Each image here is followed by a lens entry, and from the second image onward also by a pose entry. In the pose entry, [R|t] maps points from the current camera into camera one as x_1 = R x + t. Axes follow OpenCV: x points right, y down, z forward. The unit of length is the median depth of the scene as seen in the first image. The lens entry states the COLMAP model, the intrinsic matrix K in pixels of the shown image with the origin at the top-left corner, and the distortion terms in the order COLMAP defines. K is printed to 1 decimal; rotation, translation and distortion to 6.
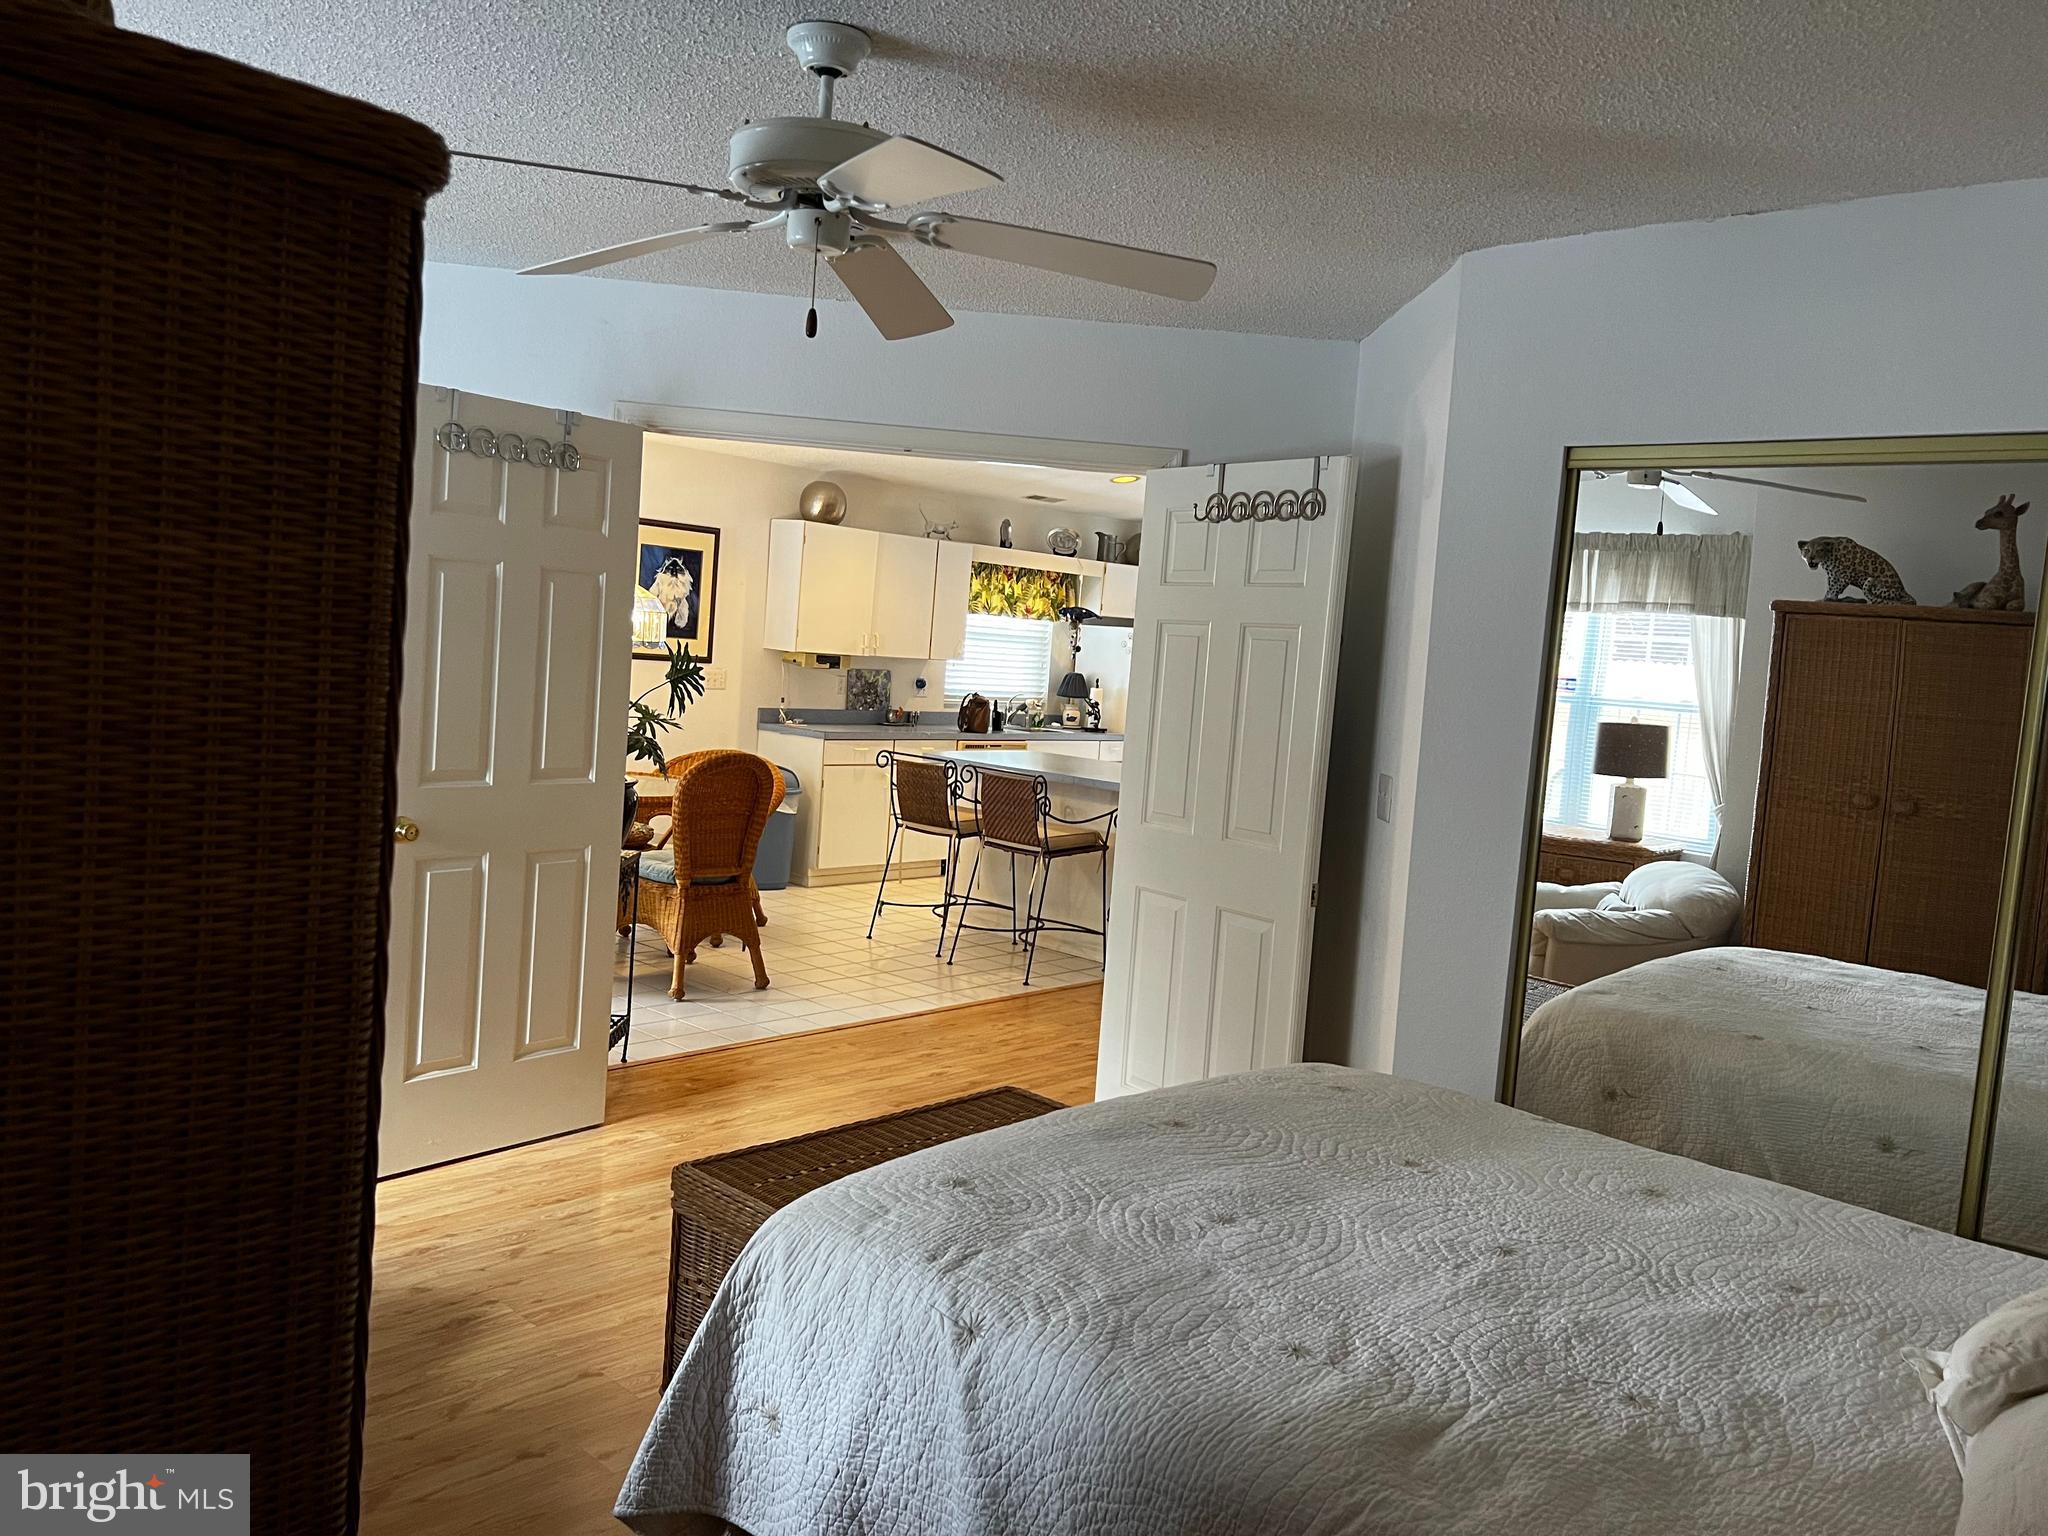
lens RADIAL K [[1552.8, 0, 993.8], [0, 1552.8, 766.1], [0, 0, 1]] dist [0.217406, -0.000140]
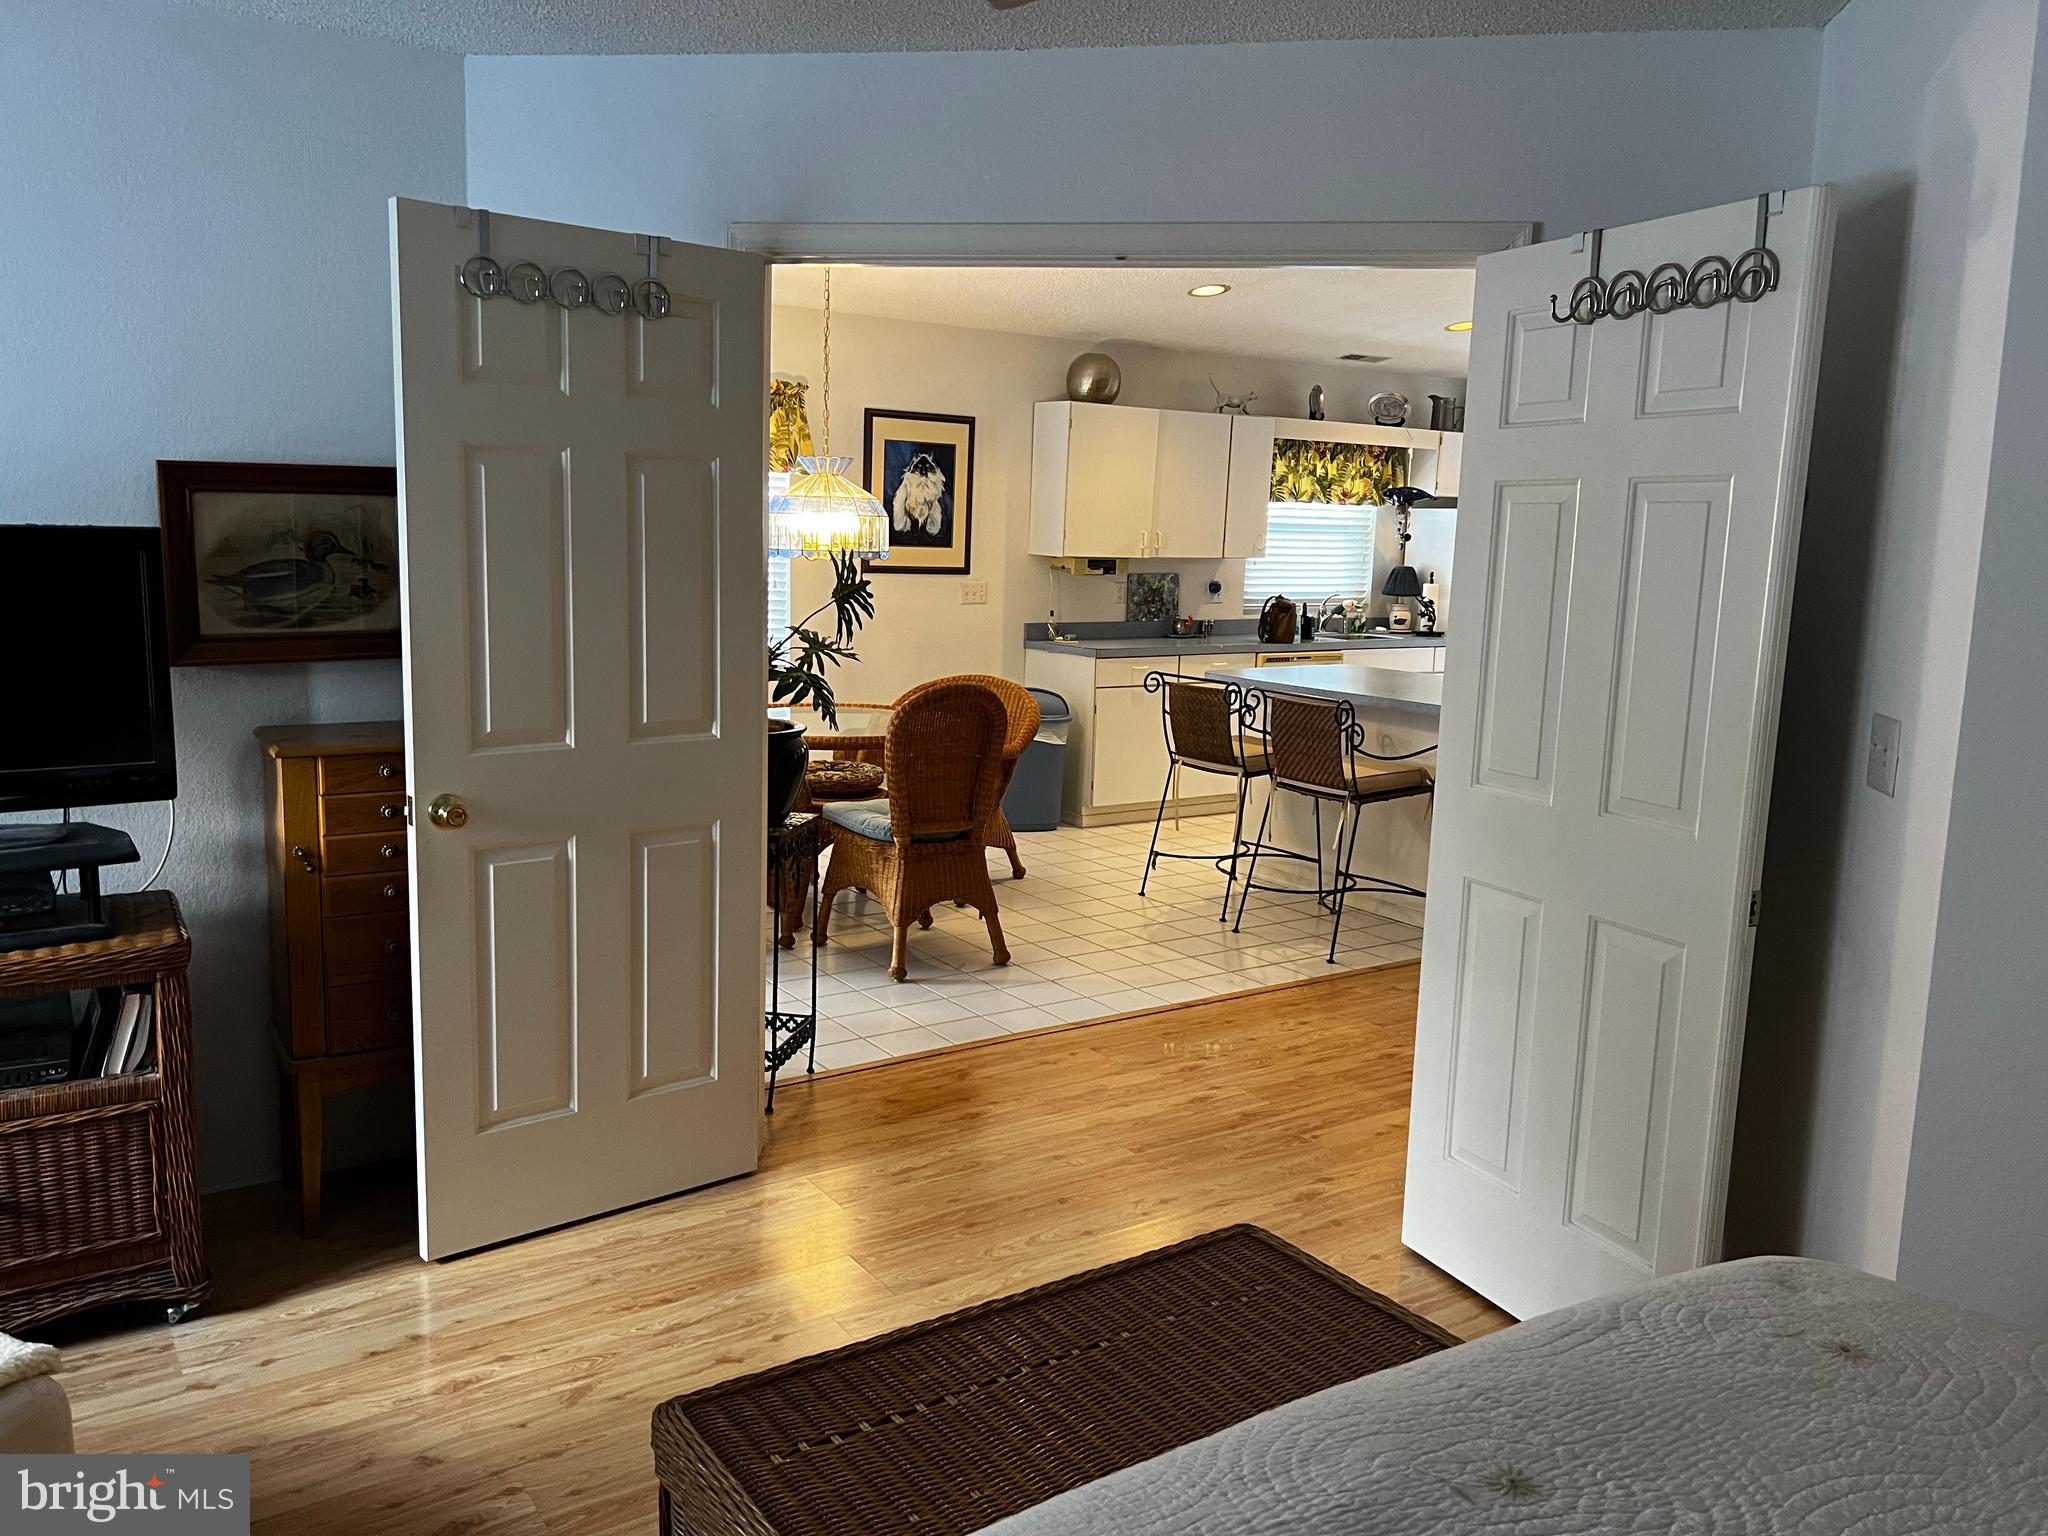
lens RADIAL K [[1572.8, 0, 1008.8], [0, 1572.8, 763.0], [0, 0, 1]] dist [0.179518, -0.227444]
pose [[0.979406, -0.013306, -0.201461, 0.023177], [0.024814, 0.998194, 0.054702, -0.009683], [0.200370, -0.058574, 0.977968, 0.169135]]
